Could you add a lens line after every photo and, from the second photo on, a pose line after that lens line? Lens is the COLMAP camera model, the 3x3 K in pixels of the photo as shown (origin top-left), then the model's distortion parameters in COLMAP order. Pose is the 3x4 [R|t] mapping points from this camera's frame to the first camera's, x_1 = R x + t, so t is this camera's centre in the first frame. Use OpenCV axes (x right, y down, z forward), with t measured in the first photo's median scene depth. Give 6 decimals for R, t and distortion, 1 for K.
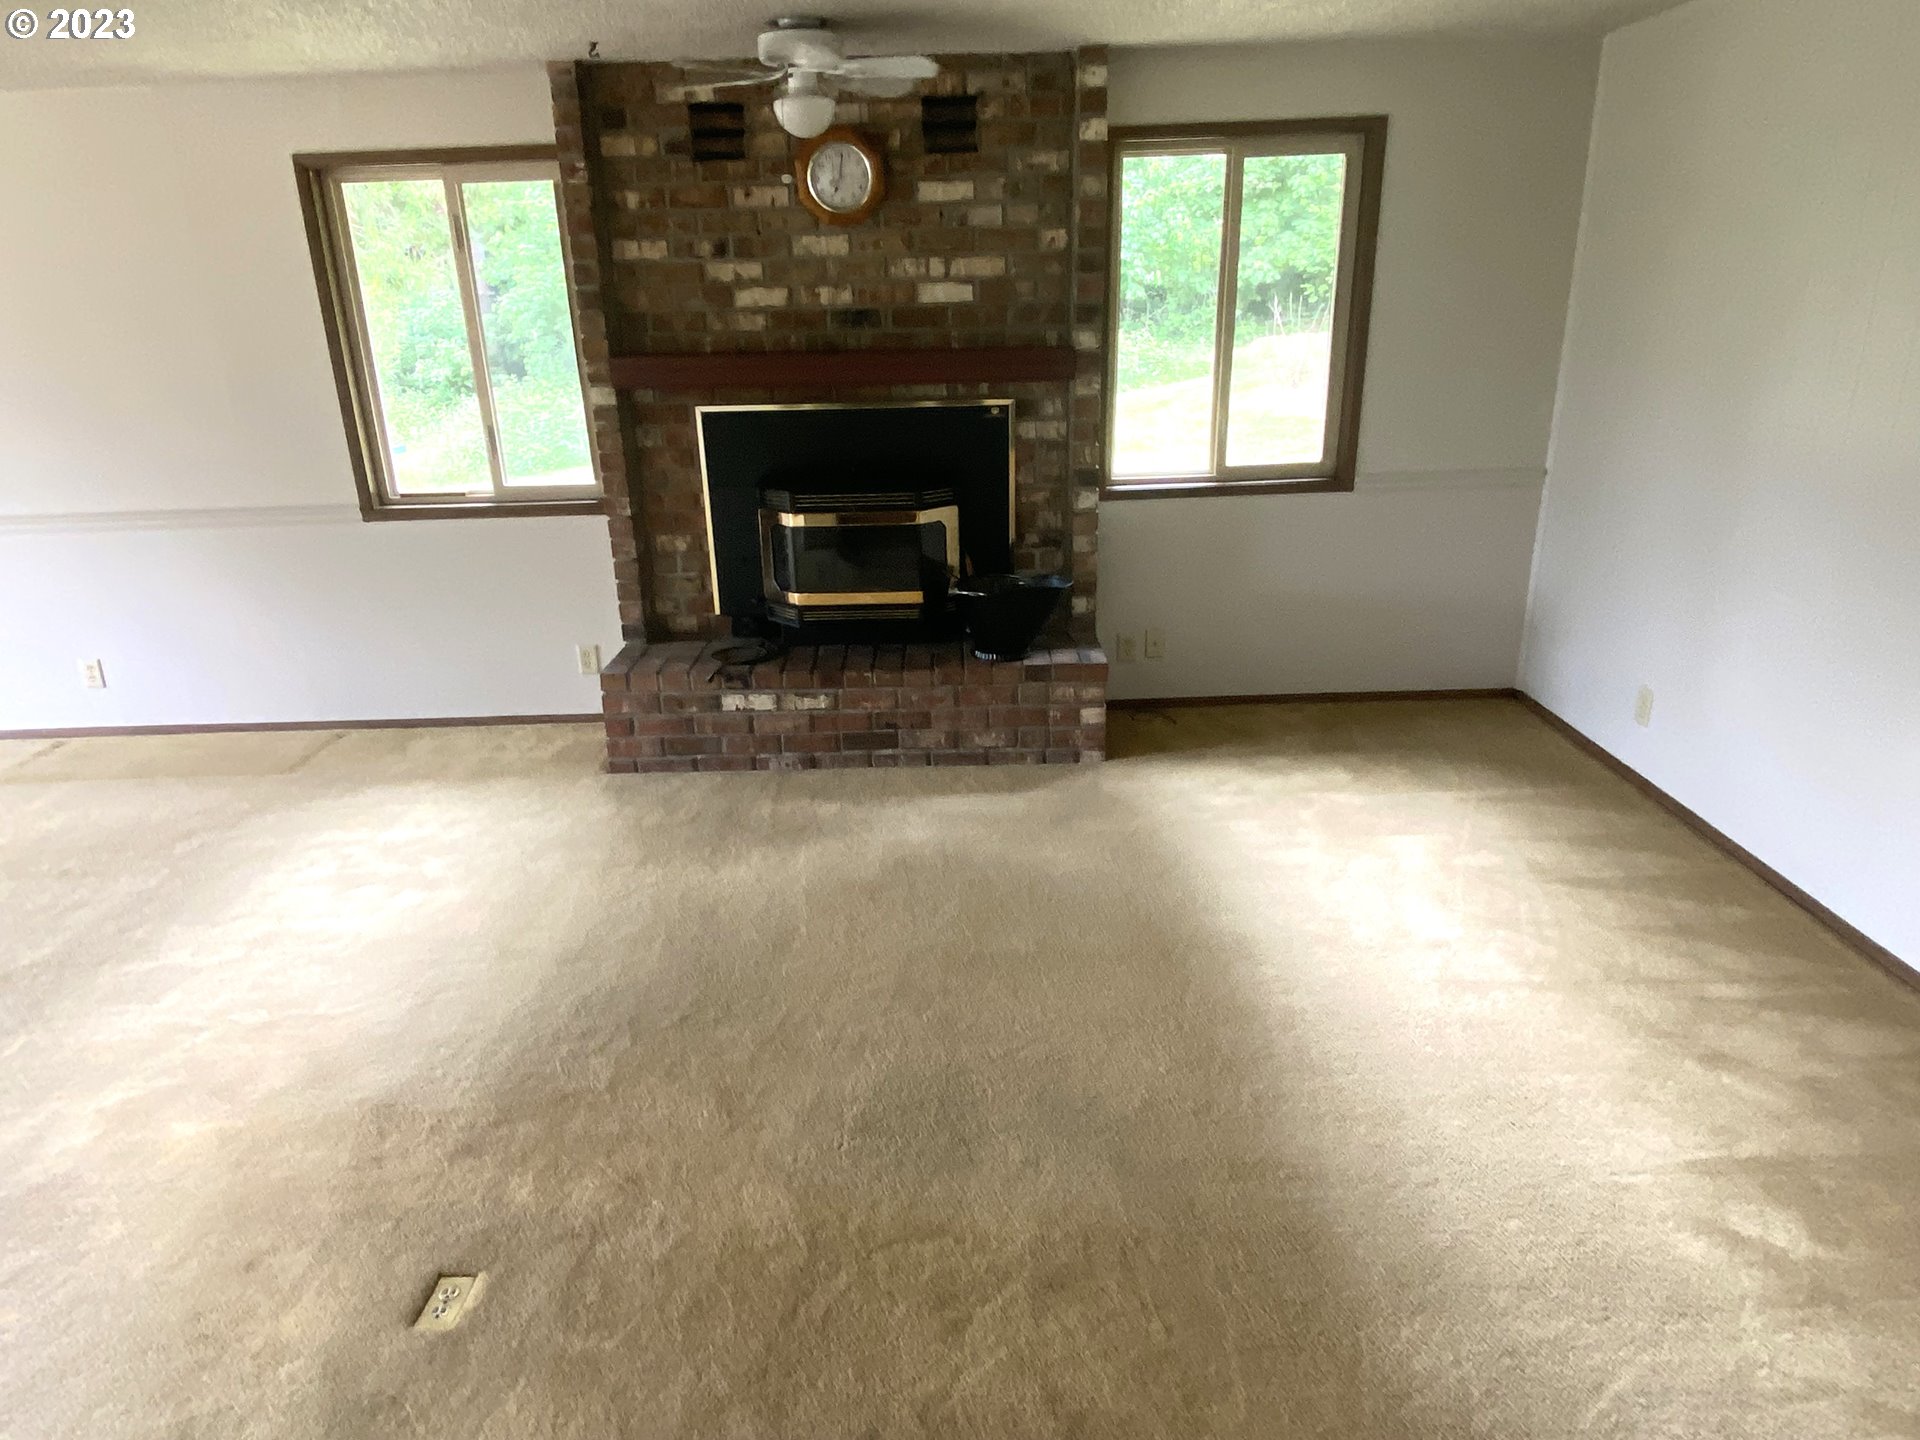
lens RADIAL K [[1178.8, 0, 955.3], [0, 1178.8, 728.6], [0, 0, 1]] dist [0.062922, -0.068242]
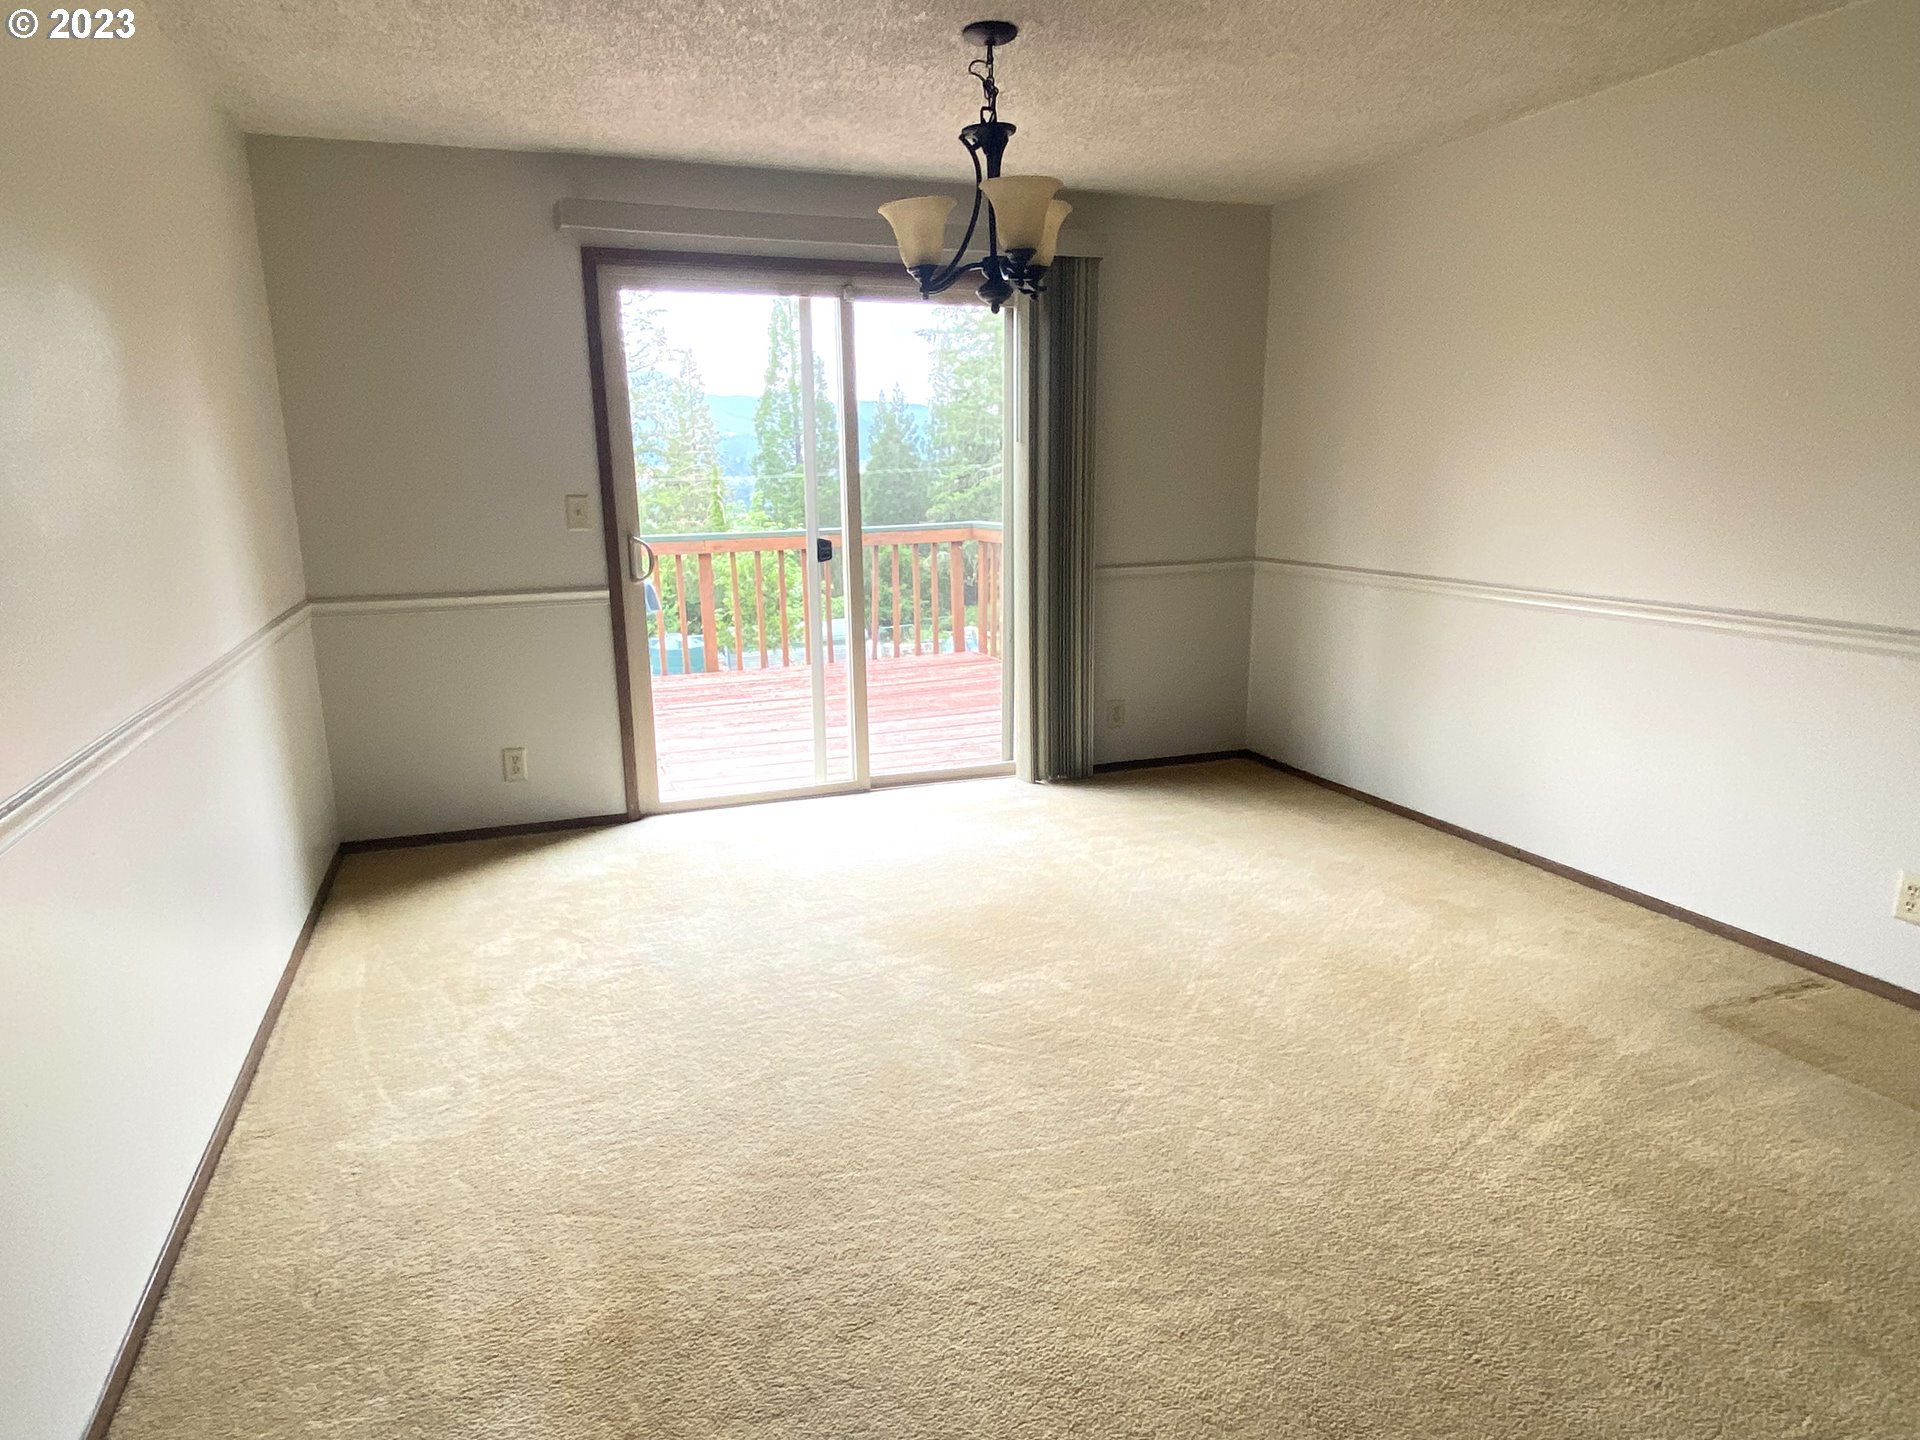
lens RADIAL K [[1178.8, 0, 955.3], [0, 1178.8, 728.6], [0, 0, 1]] dist [0.062922, -0.068242]
pose [[0.341330, 0.224261, -0.912798, -0.407185], [-0.322437, 0.940130, 0.110405, -0.042509], [0.882909, 0.256635, 0.393205, 0.362890]]
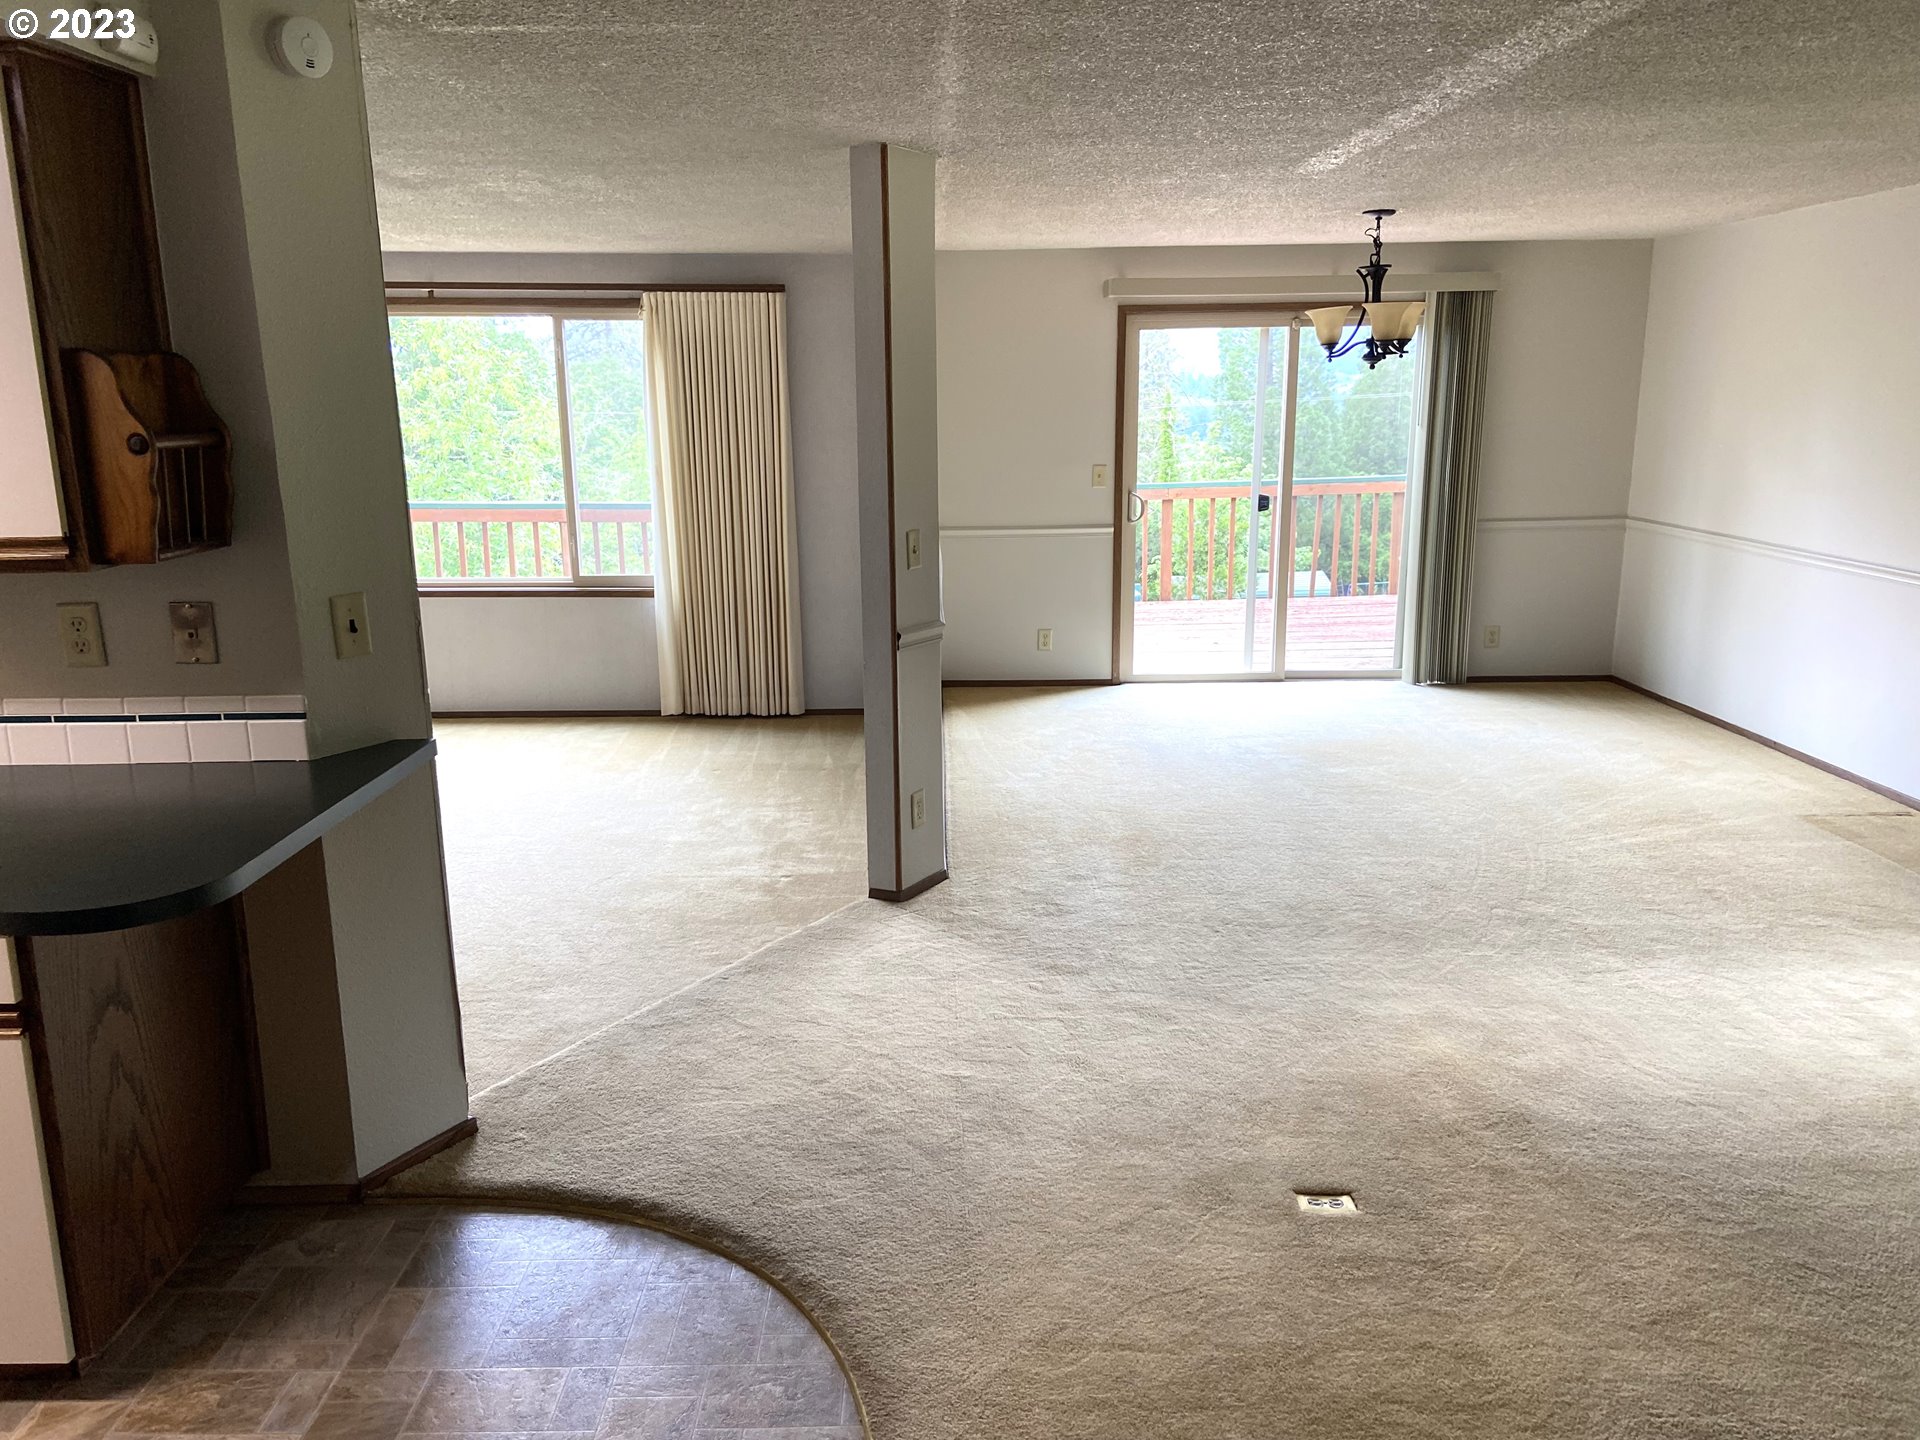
lens RADIAL K [[1437.1, 0, 939.5], [0, 1437.1, 703.3], [0, 0, 1]] dist [0.123080, -0.155947]
pose [[0.001863, 0.236979, -0.971513, 0.410340], [-0.337854, 0.914537, 0.222433, -0.077187], [0.941197, 0.327815, 0.081768, 0.177484]]
